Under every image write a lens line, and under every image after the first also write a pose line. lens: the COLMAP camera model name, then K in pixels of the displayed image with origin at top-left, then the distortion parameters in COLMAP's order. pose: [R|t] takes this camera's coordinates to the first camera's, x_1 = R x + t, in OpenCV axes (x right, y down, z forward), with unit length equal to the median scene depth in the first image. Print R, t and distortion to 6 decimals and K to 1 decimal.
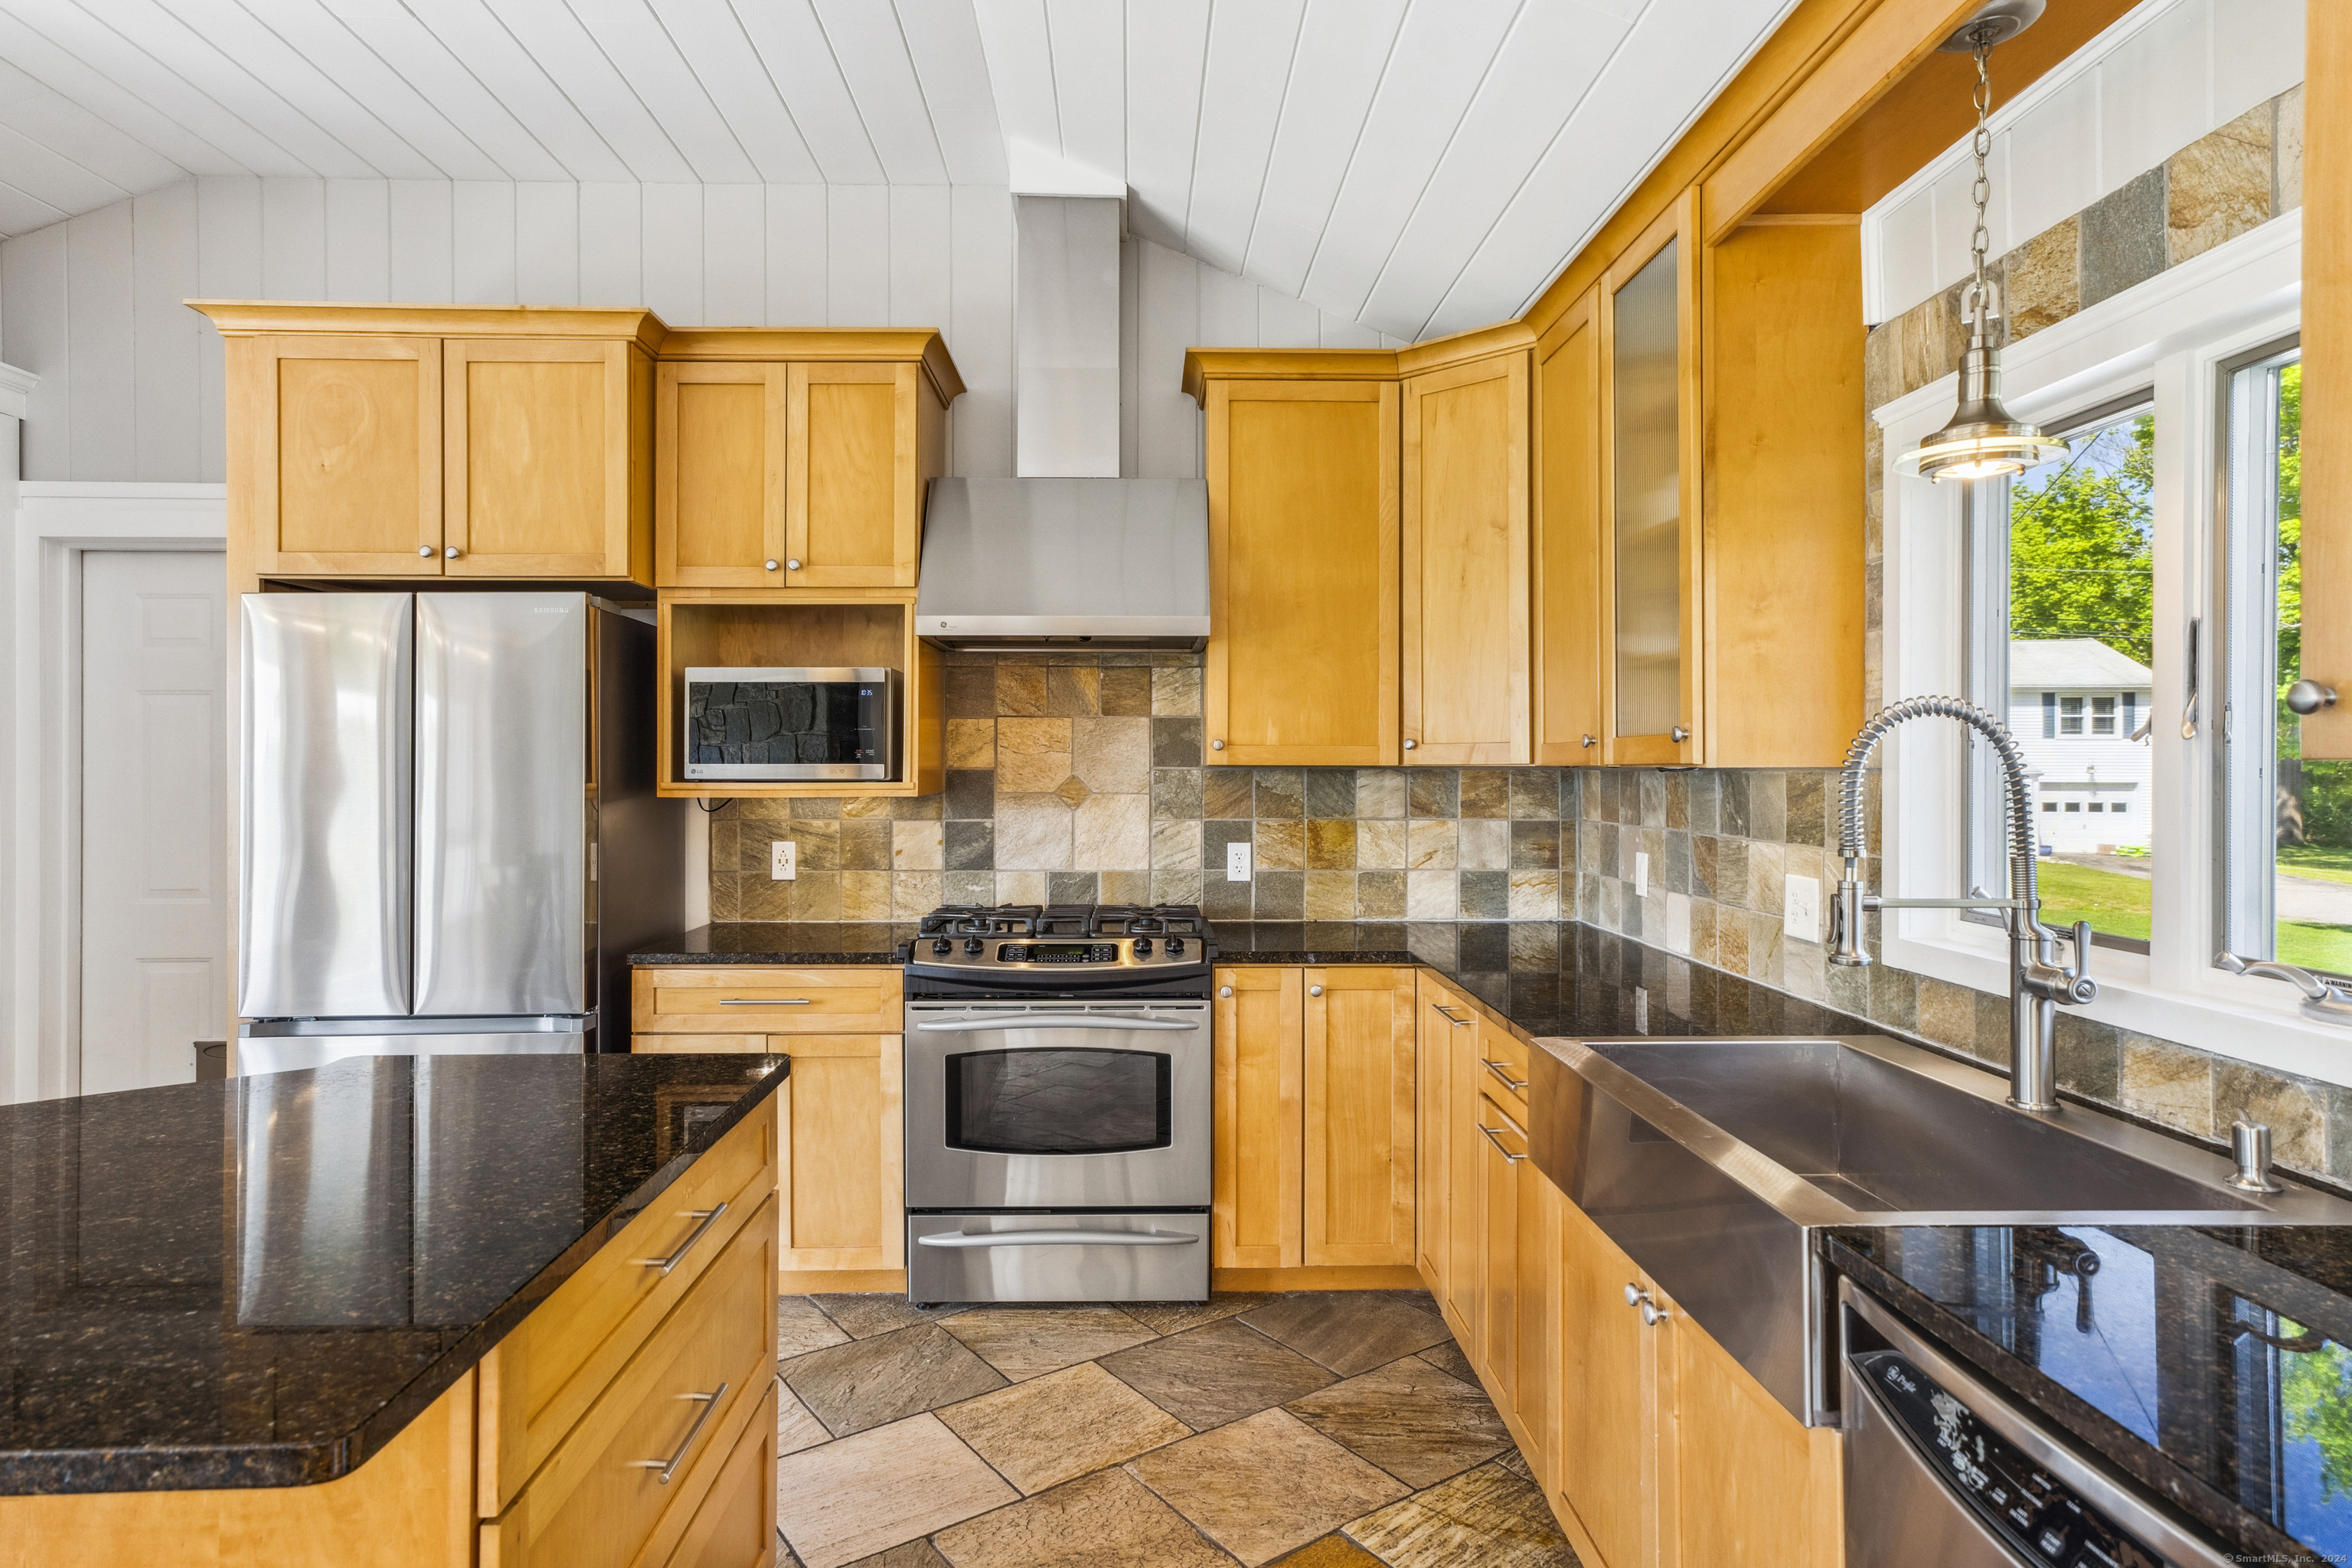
lens RADIAL K [[1275.7, 0, 1182.7], [0, 1275.7, 765.8], [0, 0, 1]] dist [0.002070, 0.000428]
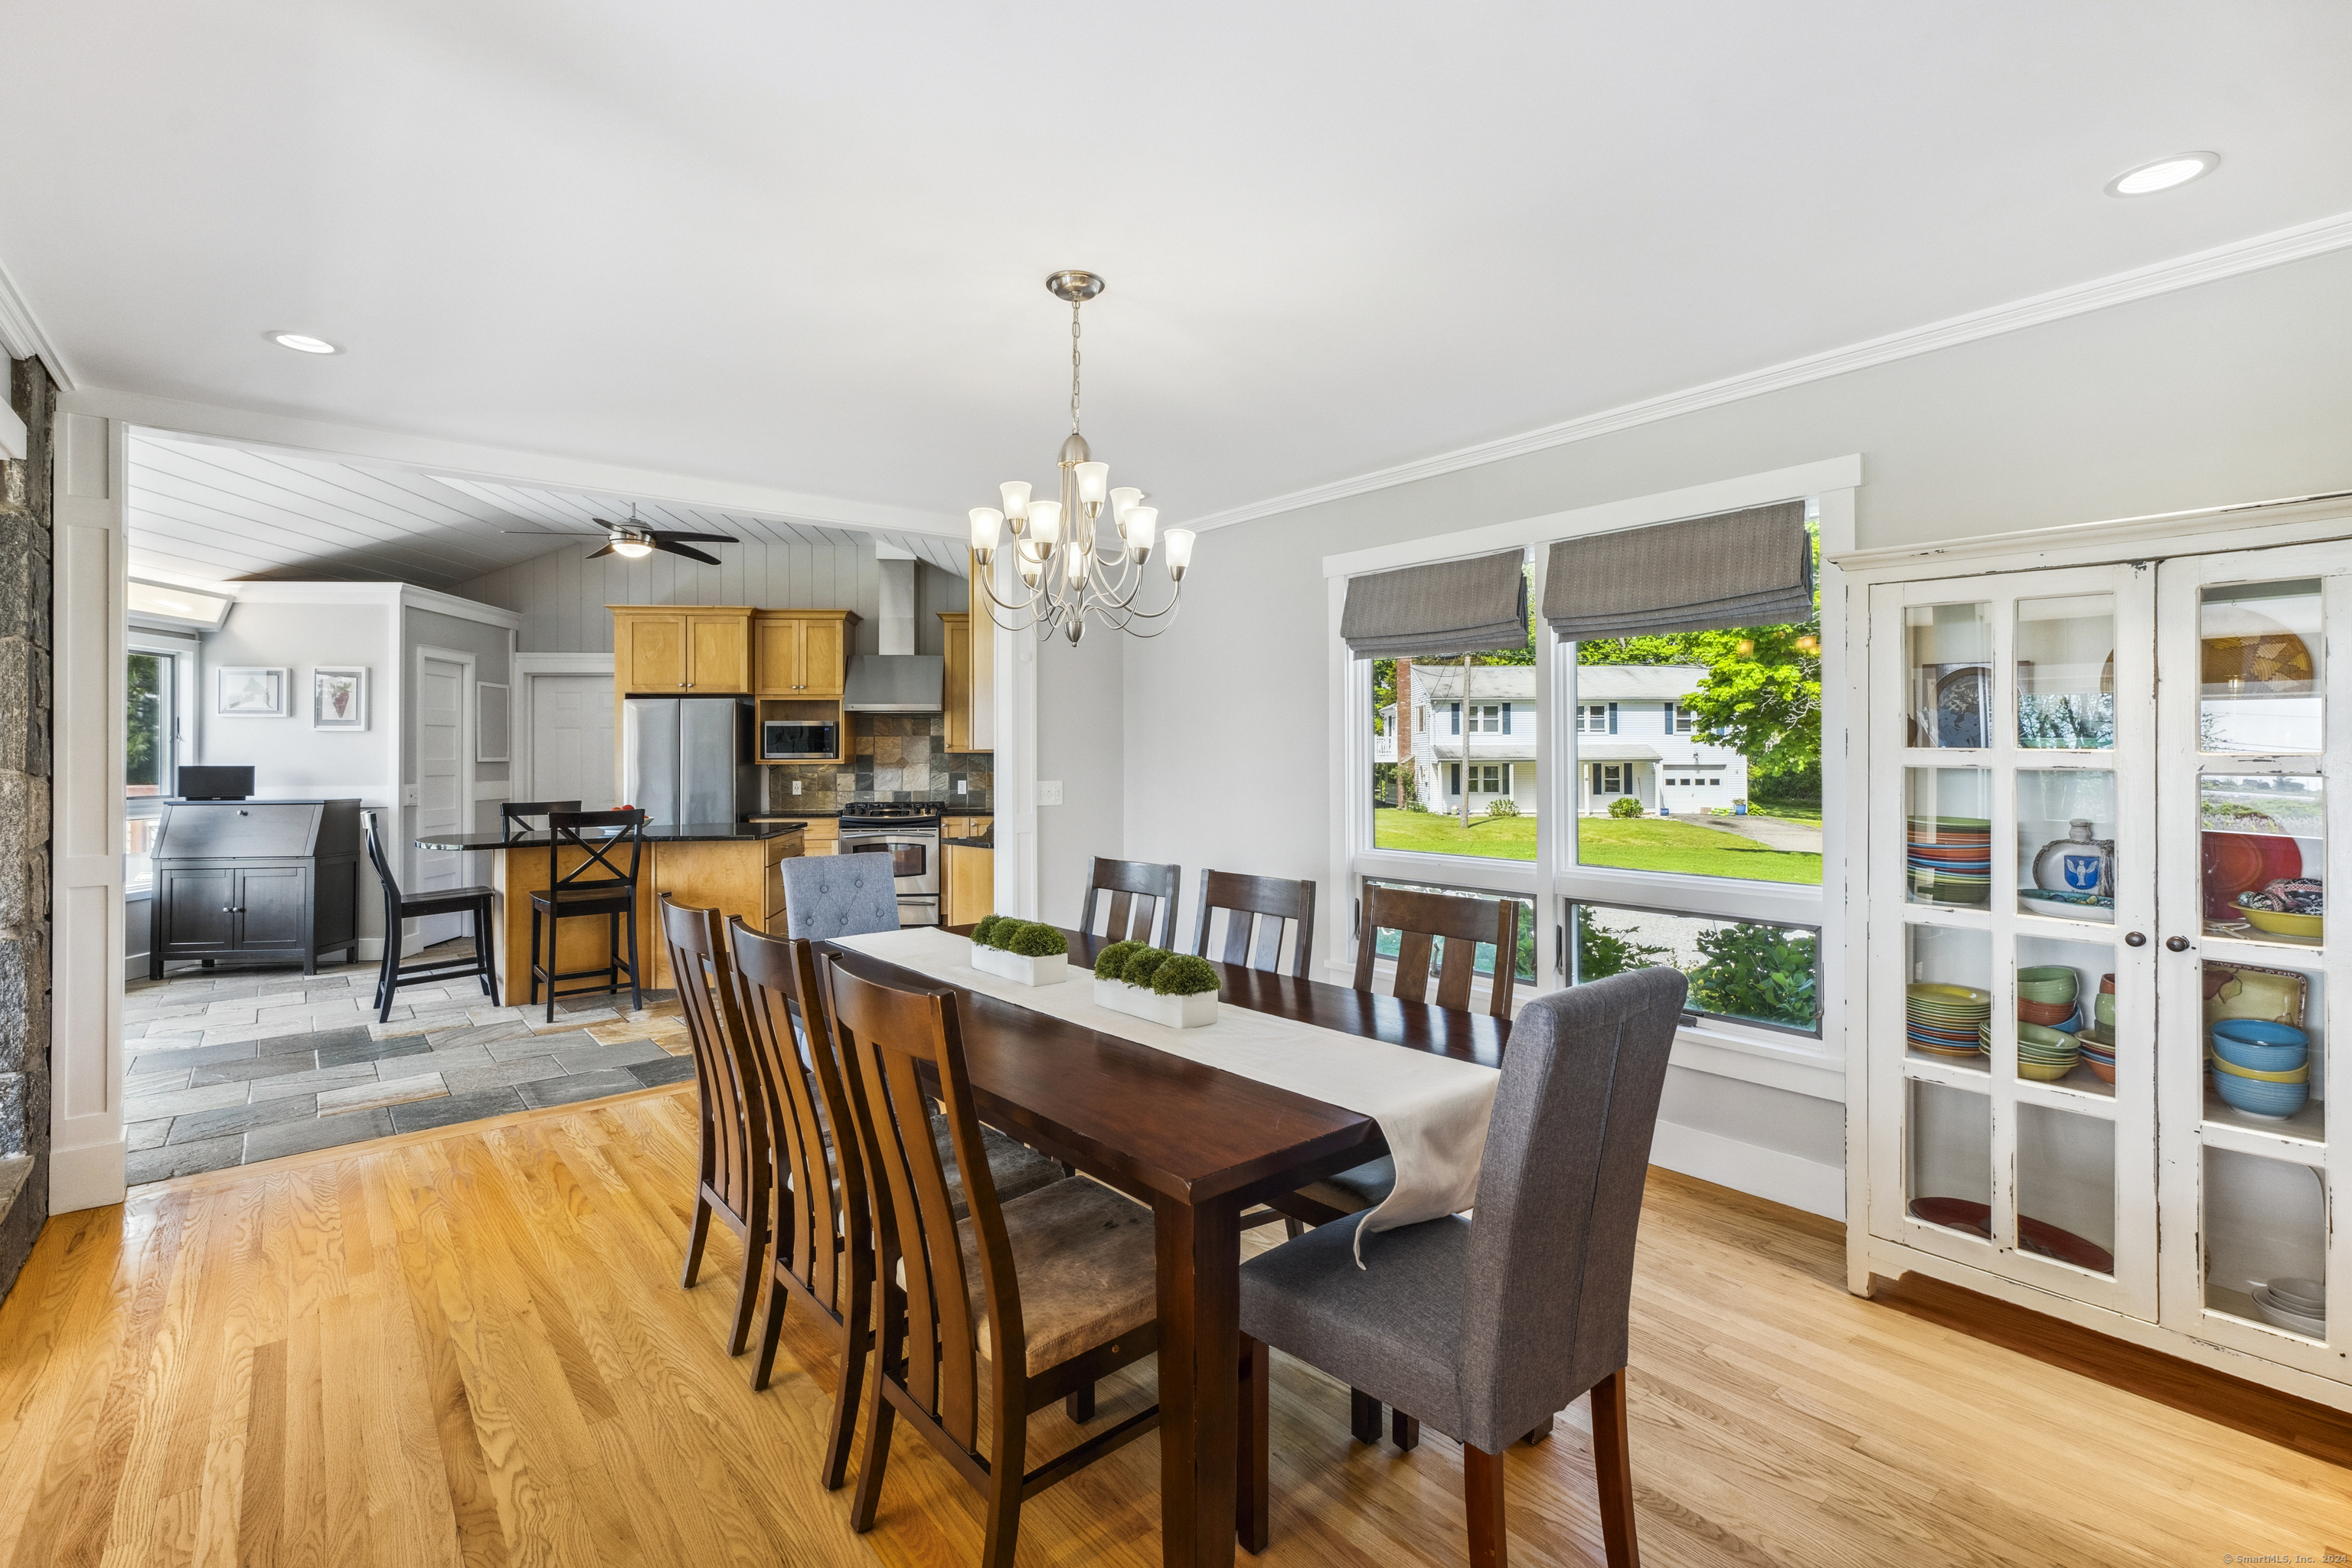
lens RADIAL K [[1052.3, 0, 1171.8], [0, 1052.3, 748.4], [0, 0, 1]] dist [-0.000038, 0.000017]
pose [[0.997436, -0.004181, 0.071437, 0.360596], [0.004741, 0.999959, -0.007662, 0.009901], [-0.071402, 0.007981, 0.997416, -1.431037]]
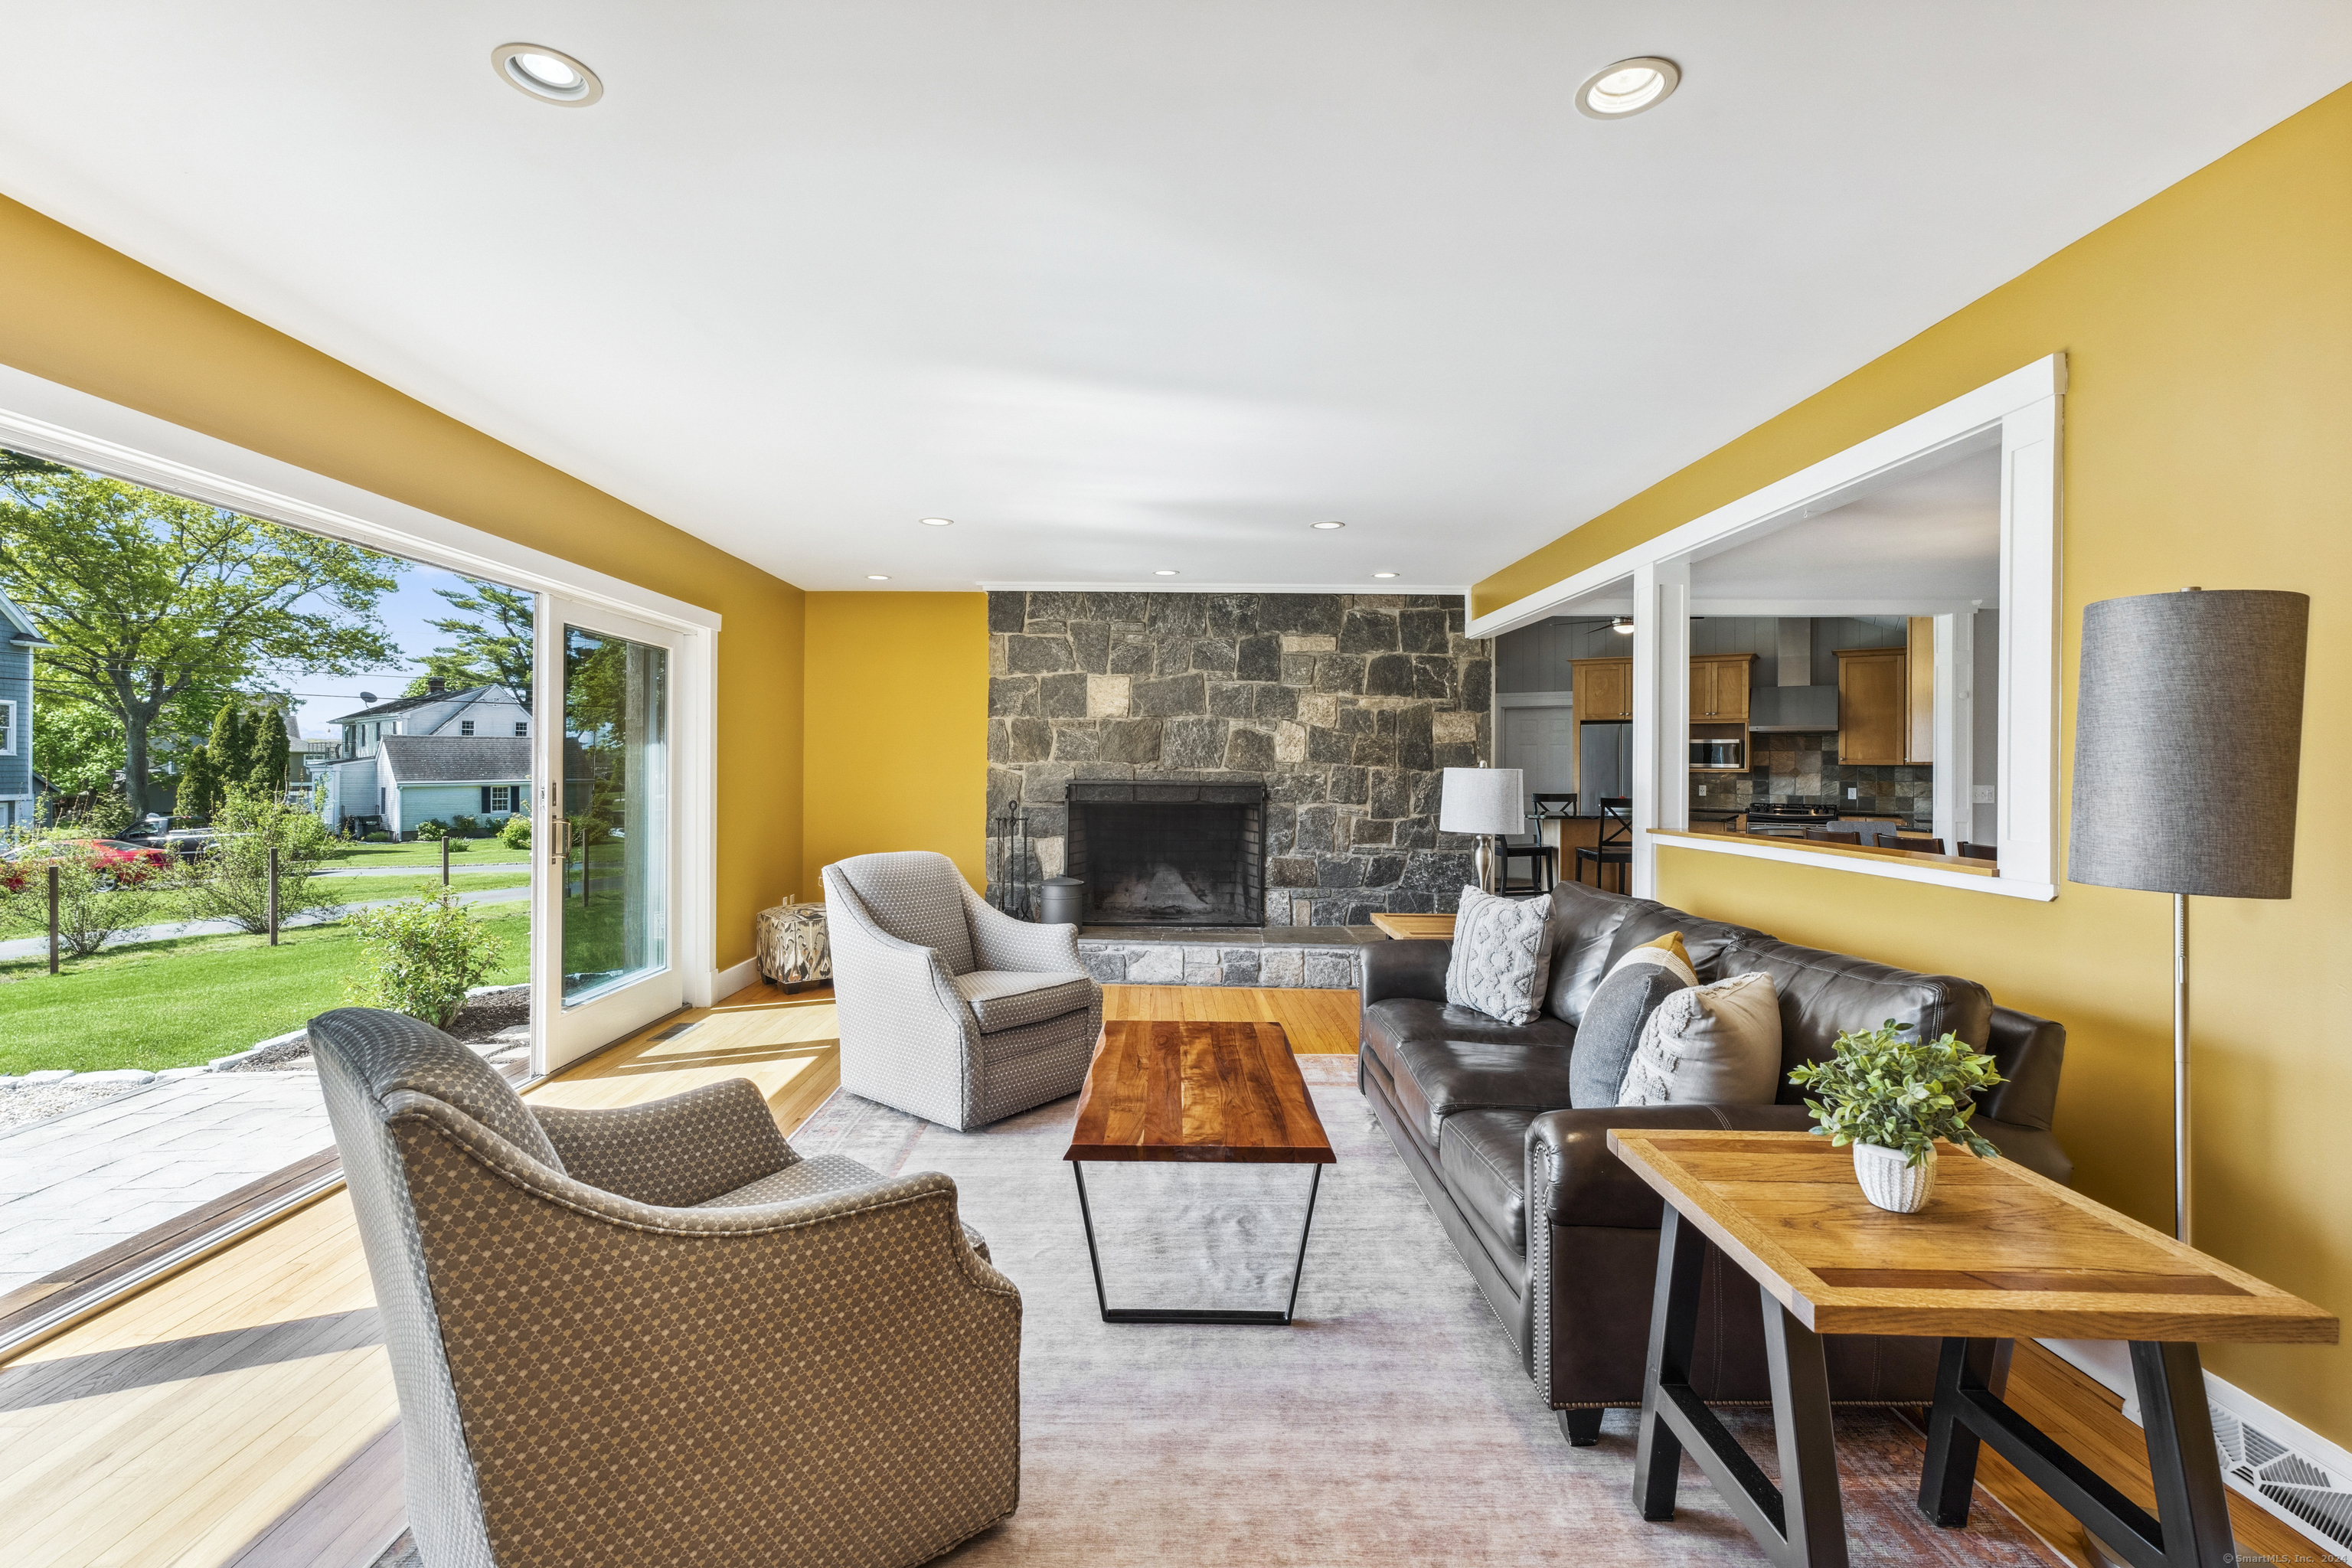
lens RADIAL K [[1099.1, 0, 1164.2], [0, 1099.1, 766.0], [0, 0, 1]] dist [0.016987, 0.000790]
pose [[0.828177, 0.006560, -0.560428, 0.187733], [-0.007798, 0.999970, 0.000181, 0.016717], [0.560412, 0.004220, 0.828203, -2.600418]]
